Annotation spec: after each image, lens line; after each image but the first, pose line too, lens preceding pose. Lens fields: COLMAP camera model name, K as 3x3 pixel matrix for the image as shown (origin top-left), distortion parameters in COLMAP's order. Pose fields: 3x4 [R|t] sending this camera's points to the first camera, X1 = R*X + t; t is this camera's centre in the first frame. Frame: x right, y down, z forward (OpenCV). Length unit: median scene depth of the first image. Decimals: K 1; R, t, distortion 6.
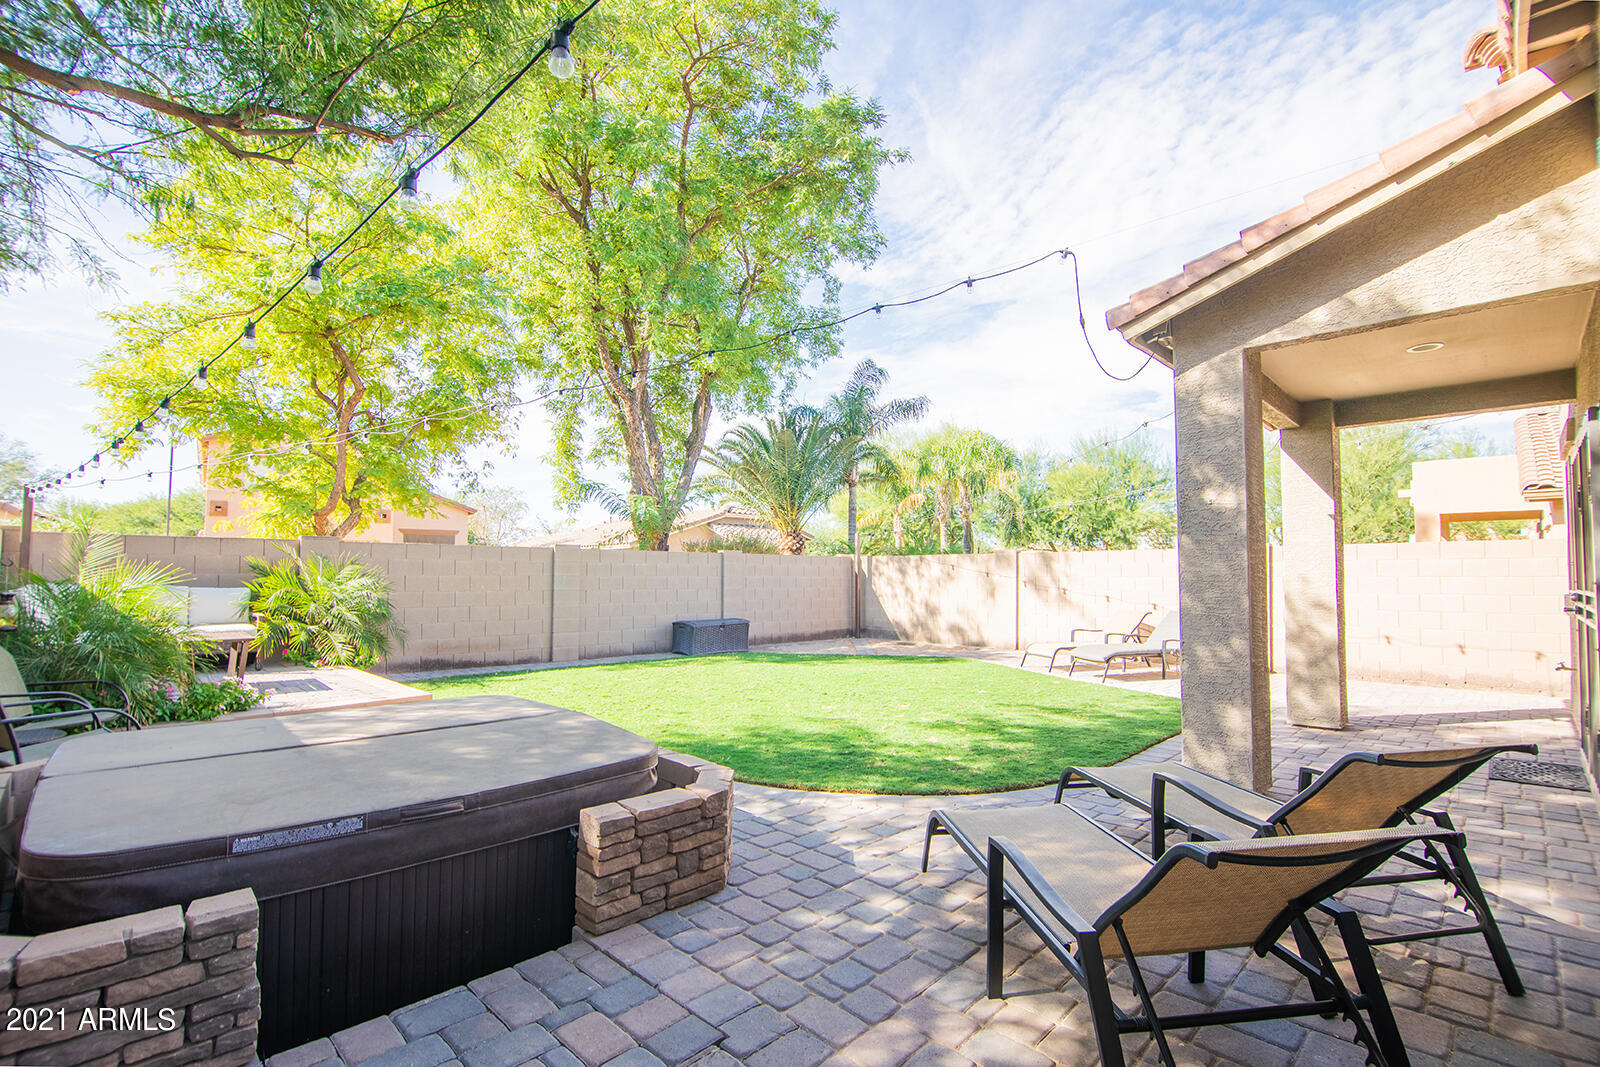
lens RADIAL K [[718.7, 0, 804.2], [0, 718.7, 538.8], [0, 0, 1]] dist [-0.000988, -0.011897]
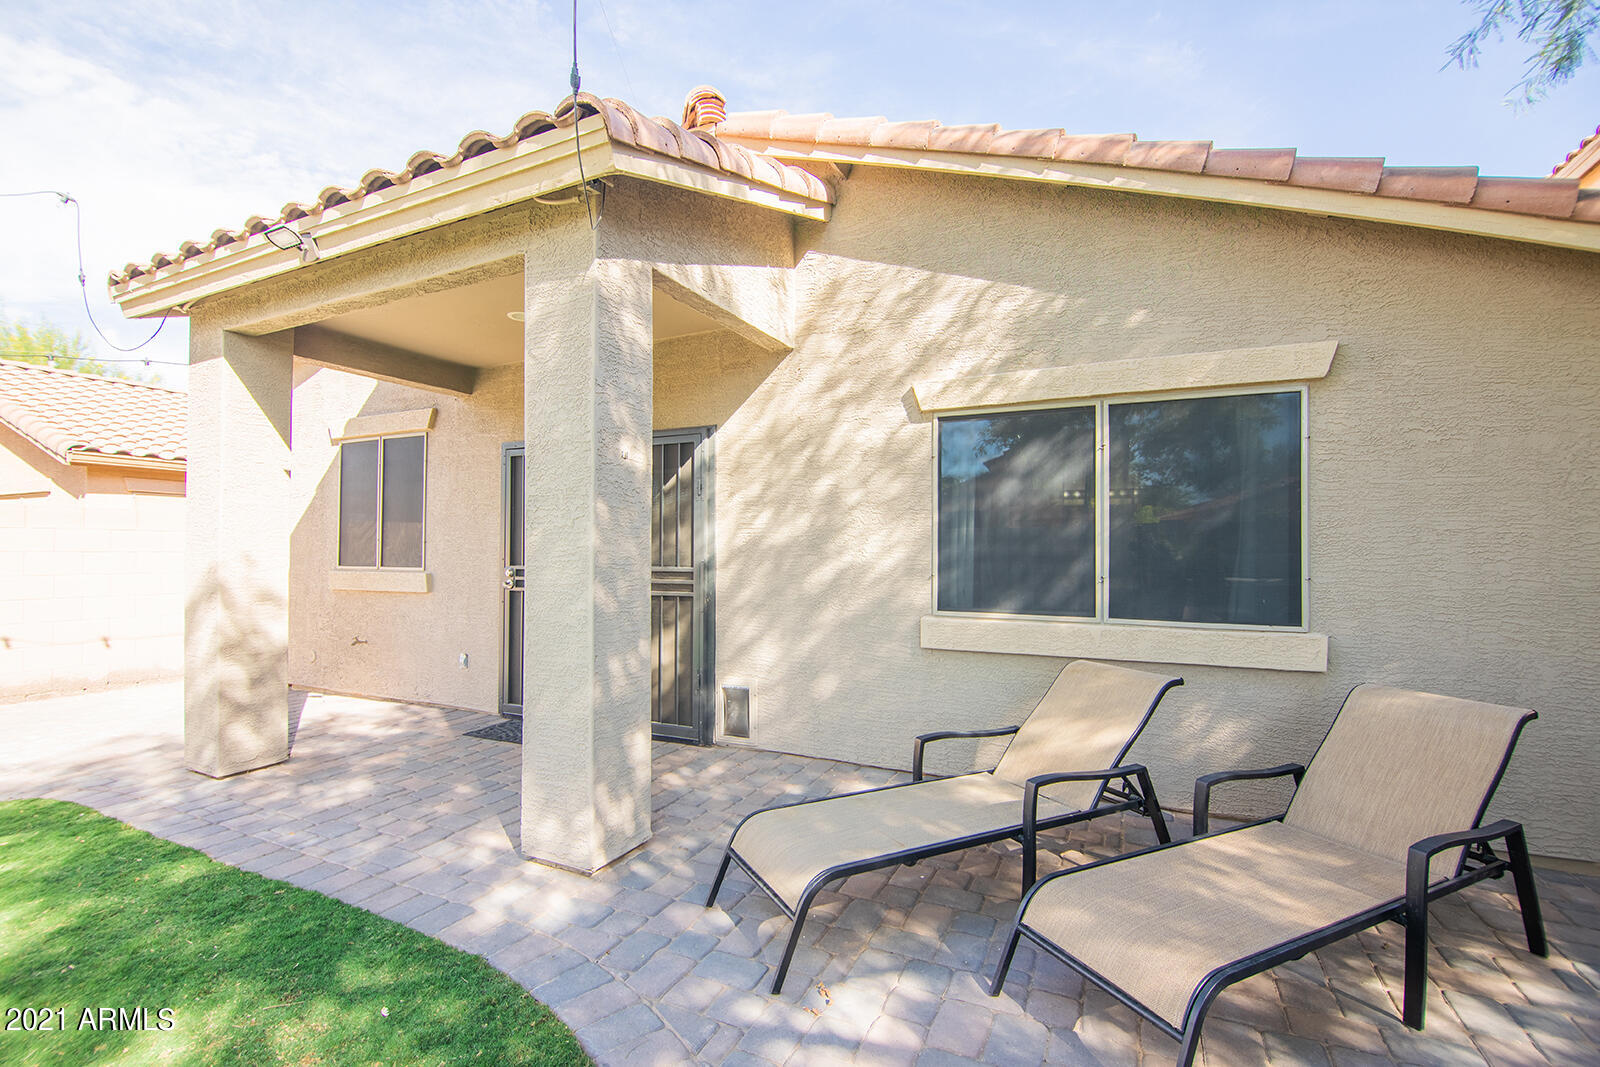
lens RADIAL K [[718.7, 0, 804.2], [0, 718.7, 538.8], [0, 0, 1]] dist [-0.000988, -0.011897]
pose [[-0.341708, 0.012056, 0.939729, -0.120659], [-0.054691, 0.997968, -0.032690, 0.031568], [-0.938213, -0.062566, -0.340354, 0.756549]]
